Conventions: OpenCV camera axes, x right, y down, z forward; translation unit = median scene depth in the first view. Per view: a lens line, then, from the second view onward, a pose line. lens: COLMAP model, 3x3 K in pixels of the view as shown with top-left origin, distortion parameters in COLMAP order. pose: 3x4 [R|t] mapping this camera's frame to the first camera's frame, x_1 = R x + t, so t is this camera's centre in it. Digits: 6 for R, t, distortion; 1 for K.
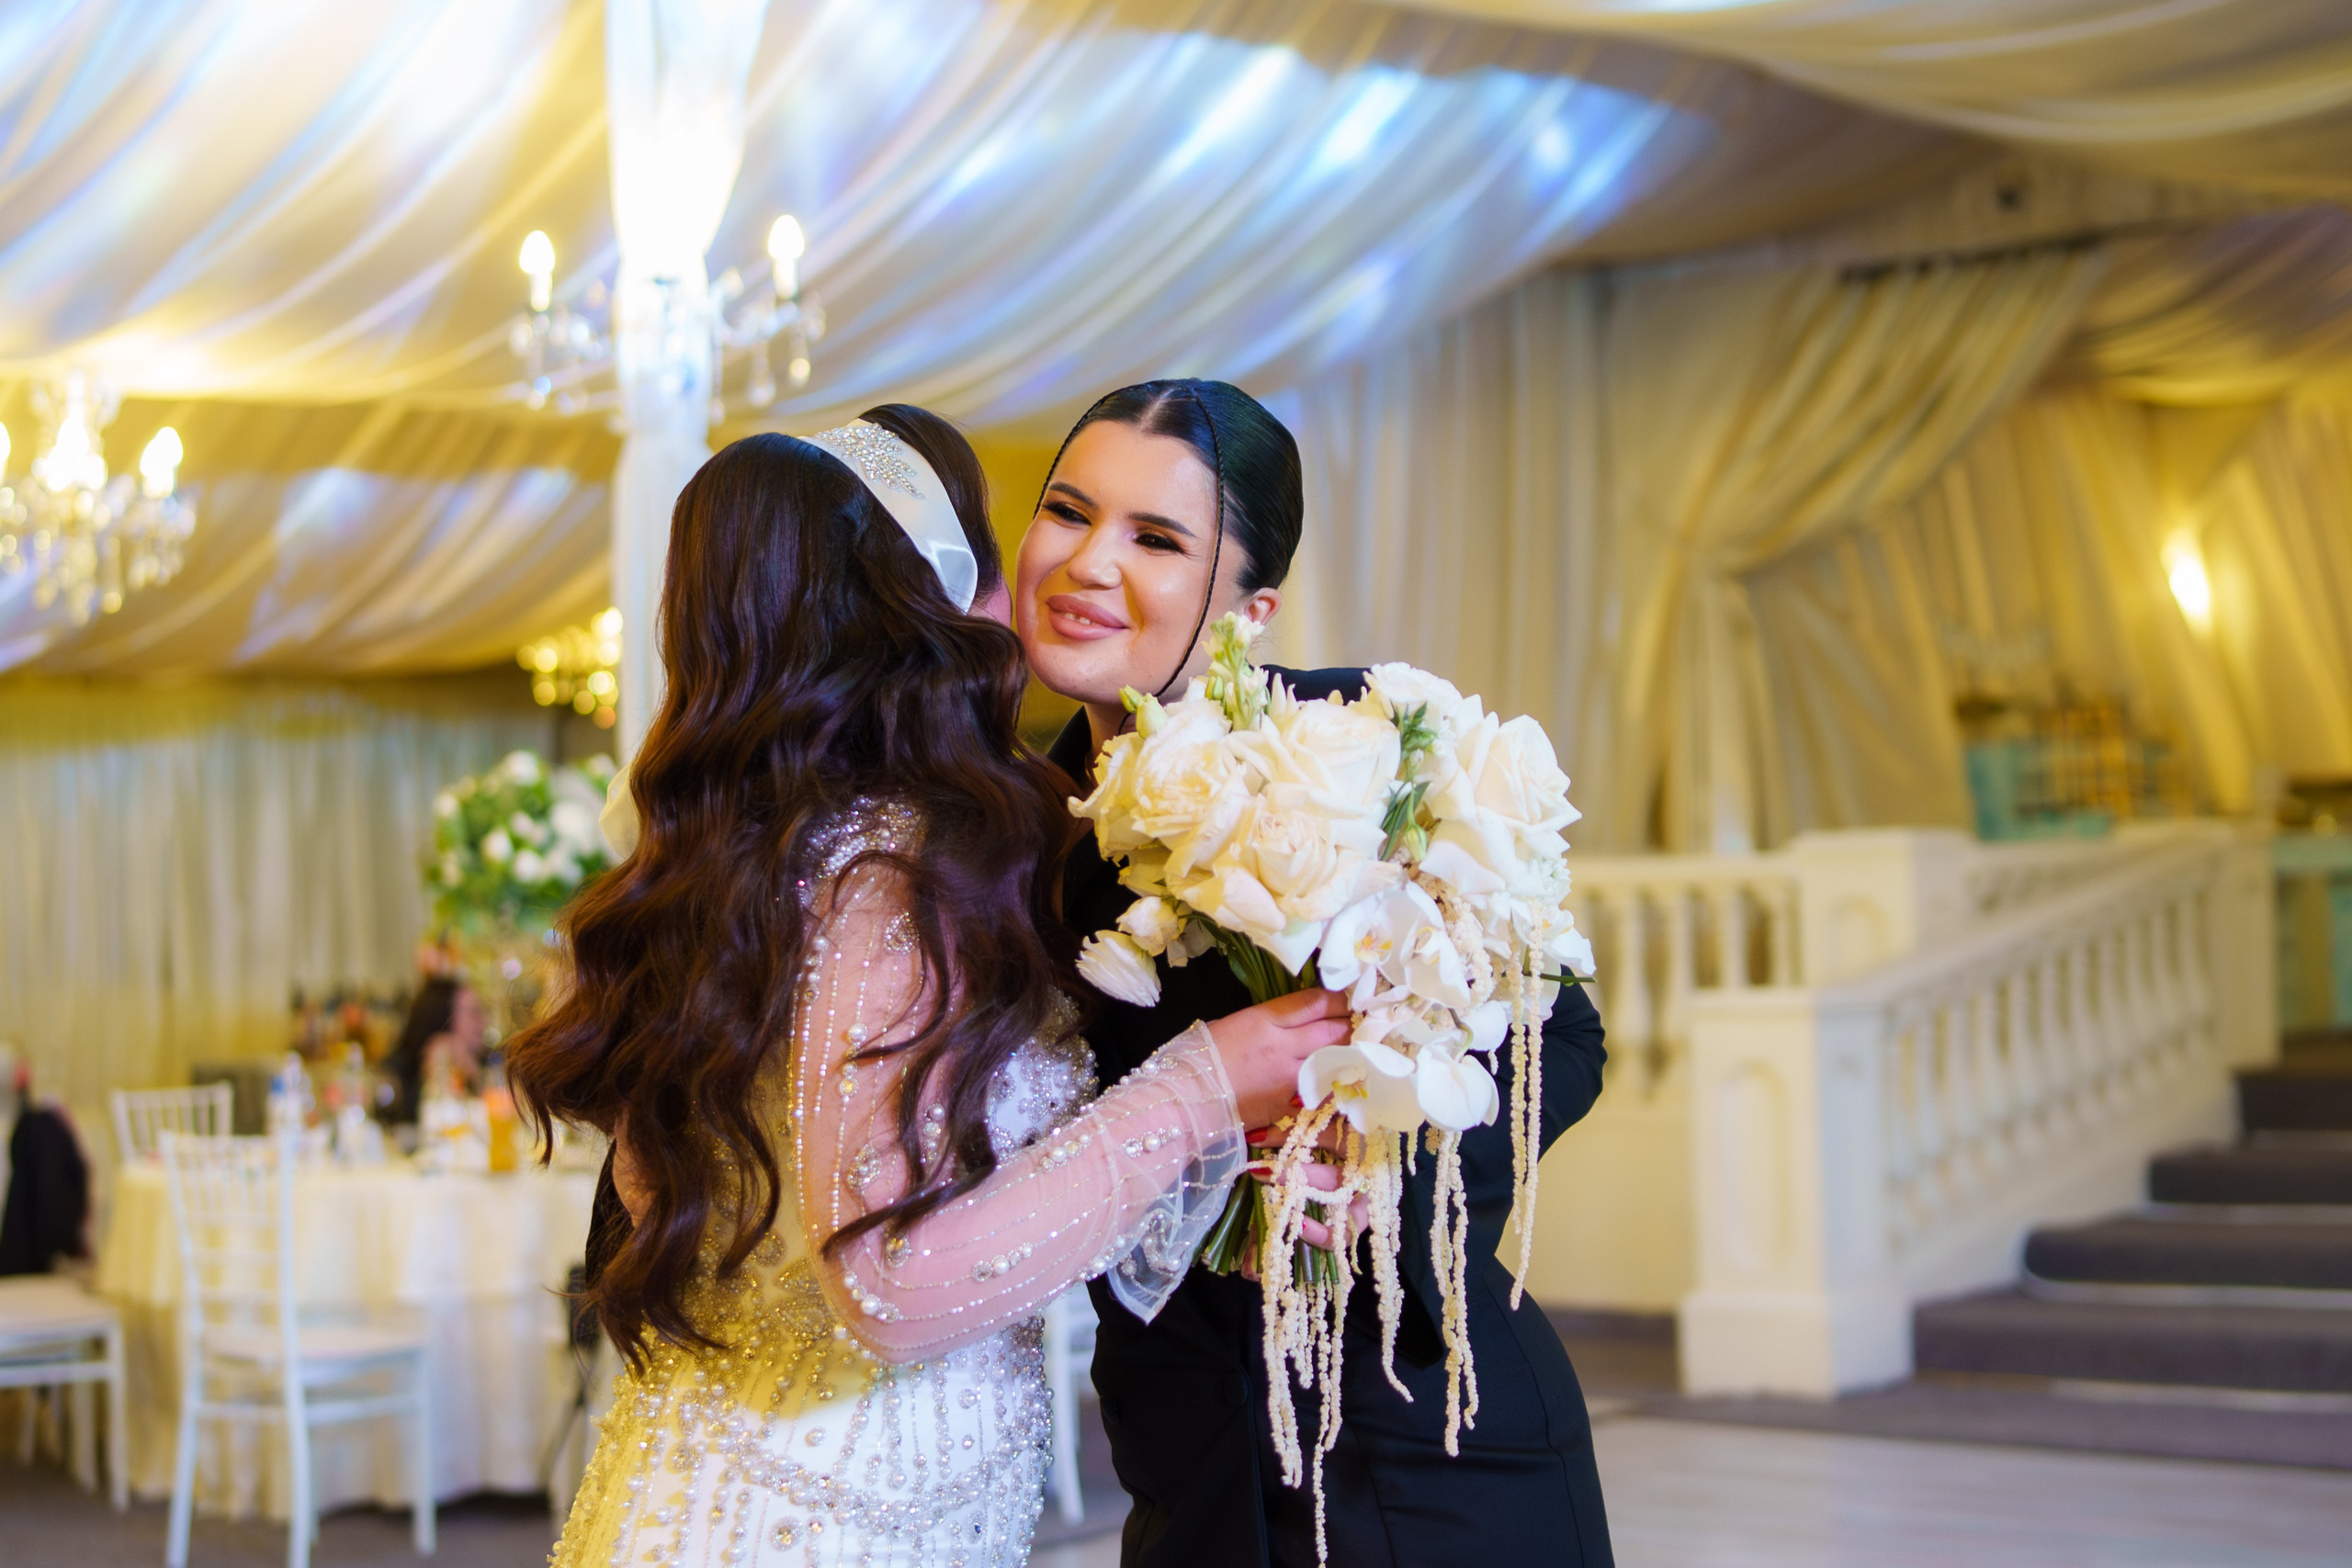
lens RADIAL K [[3459.1, 0, 1197.6], [0, 3459.1, 777.0], [0, 0, 1]] dist [-0.087199, 0.000000]
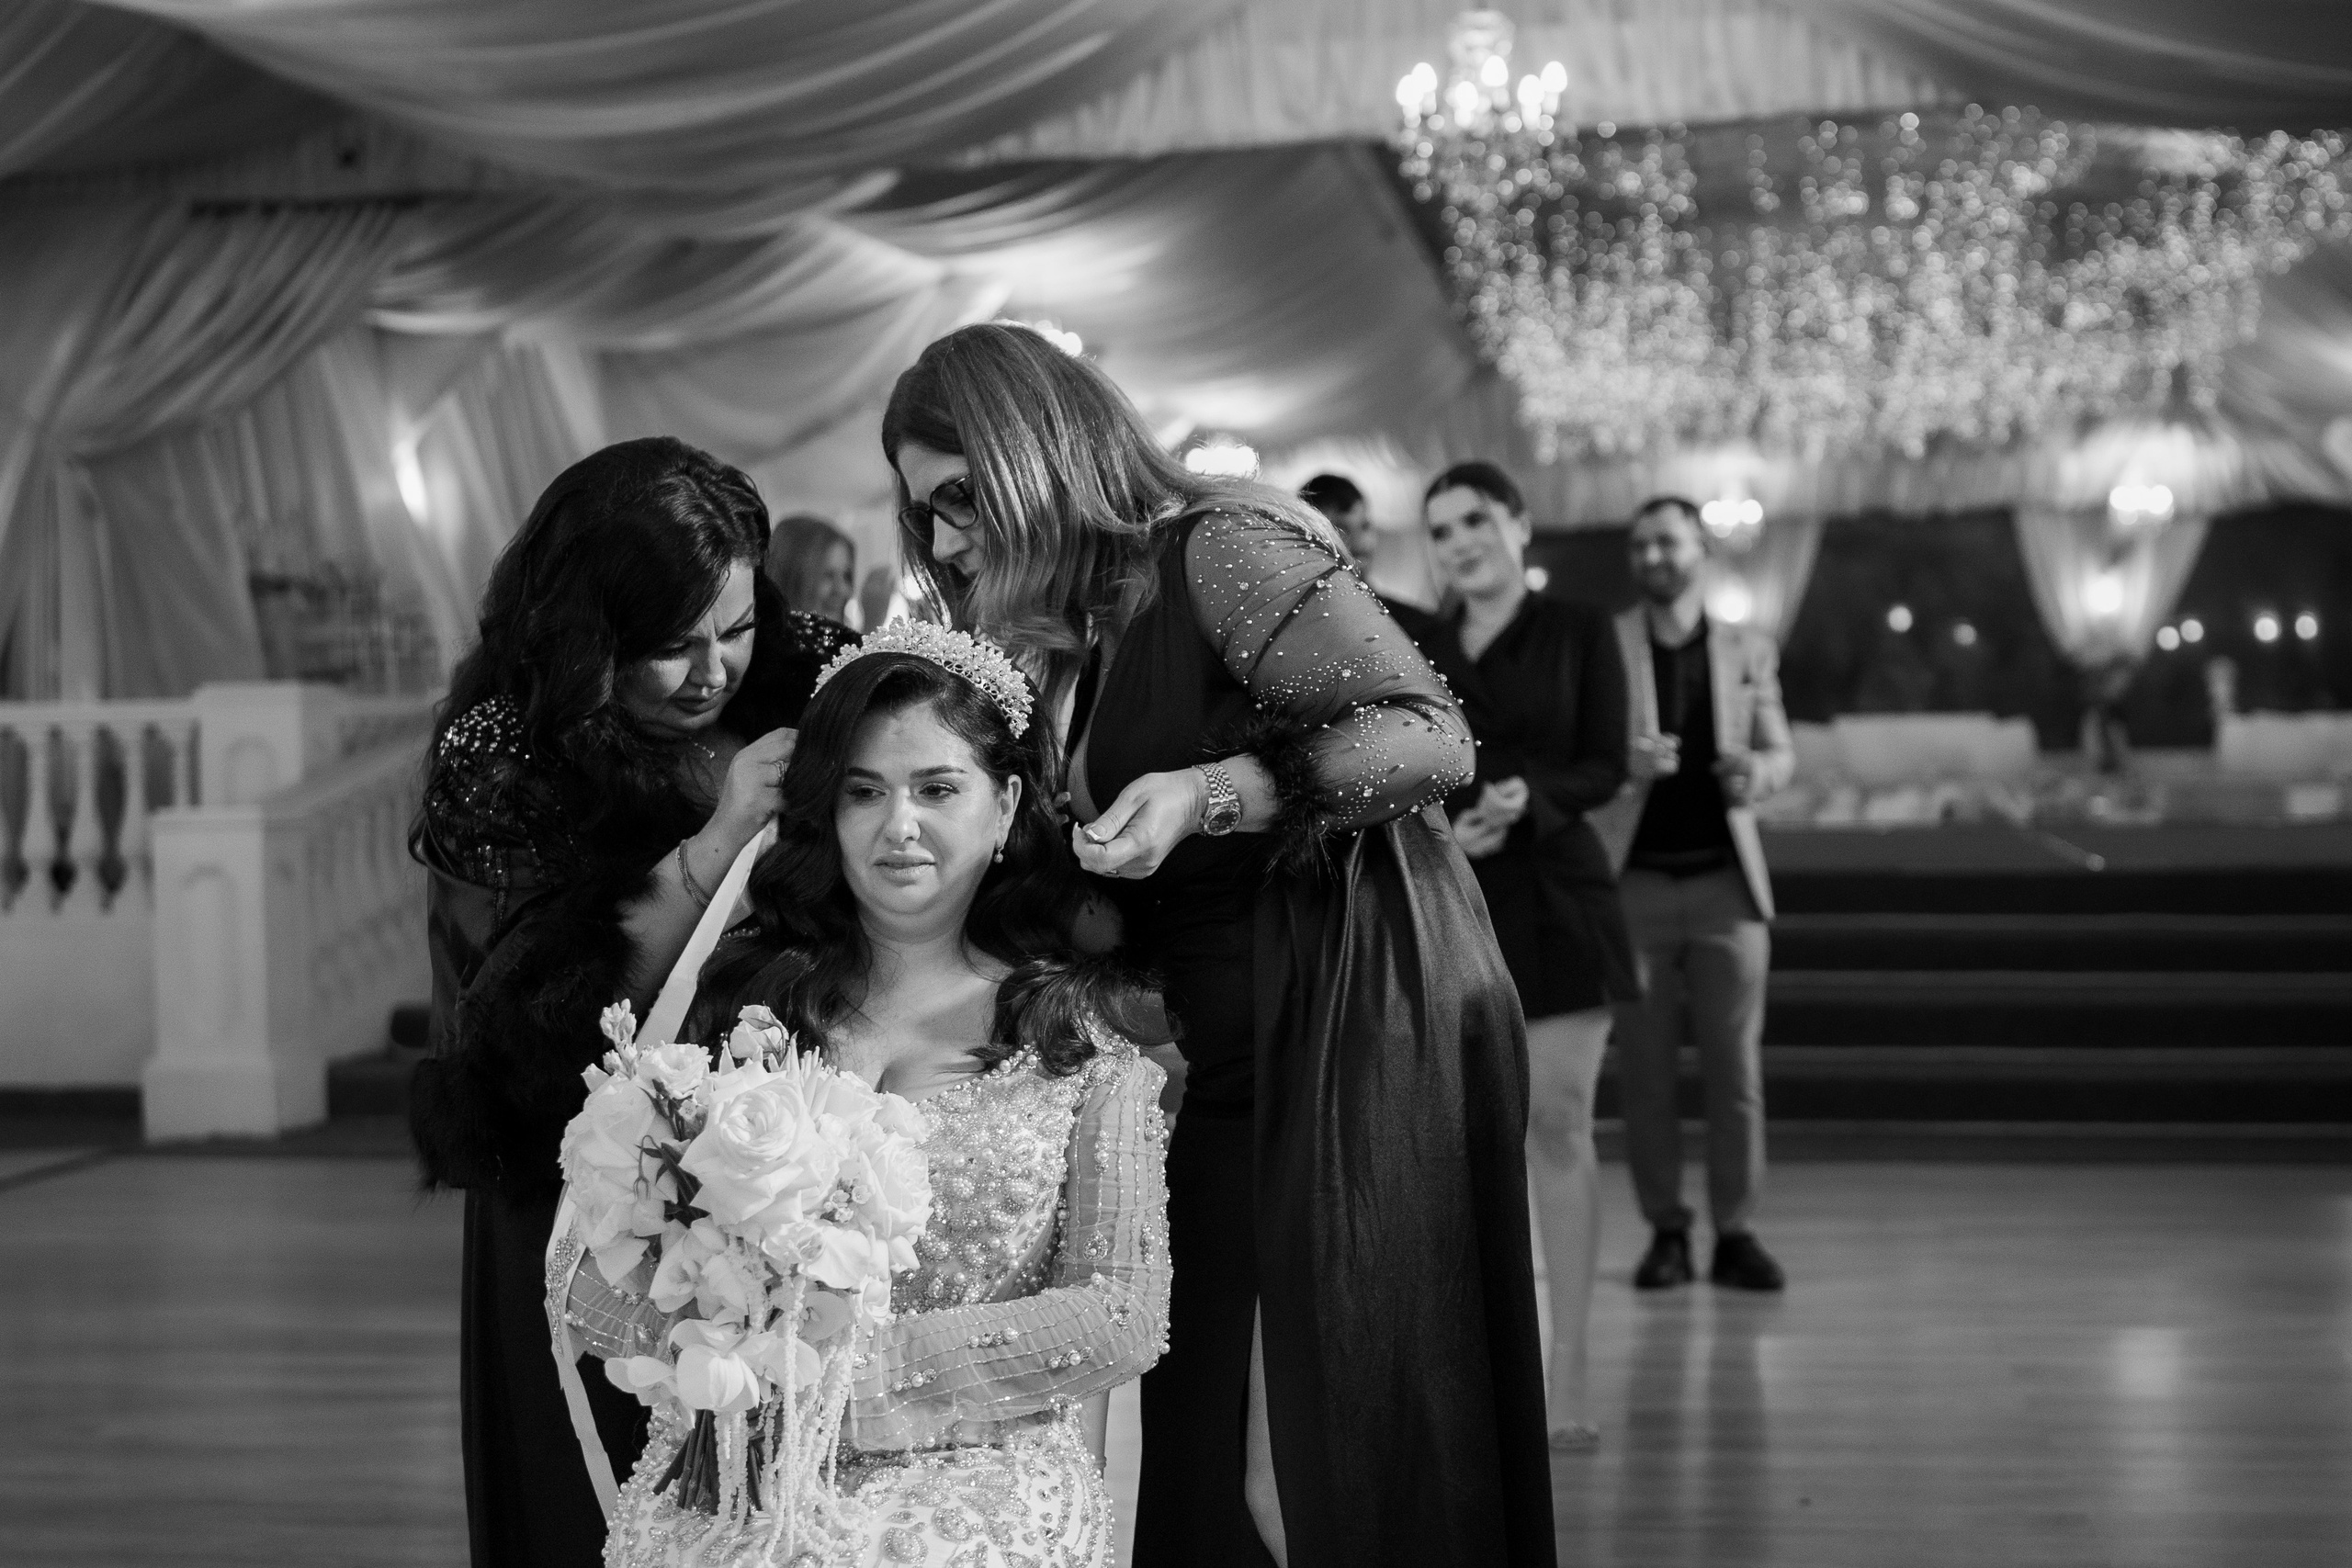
lens RADIAL K [[3459.1, 0, 1157.1], [0, 3459.1, 780.7], [0, 0, 1]] dist [-0.087199, 0.000000]
pose [[0.838525, 0.011606, 0.544740, -0.199974], [-0.029196, 0.999294, 0.023652, 0.012487], [-0.544081, -0.035737, 0.838271, -0.182485]]
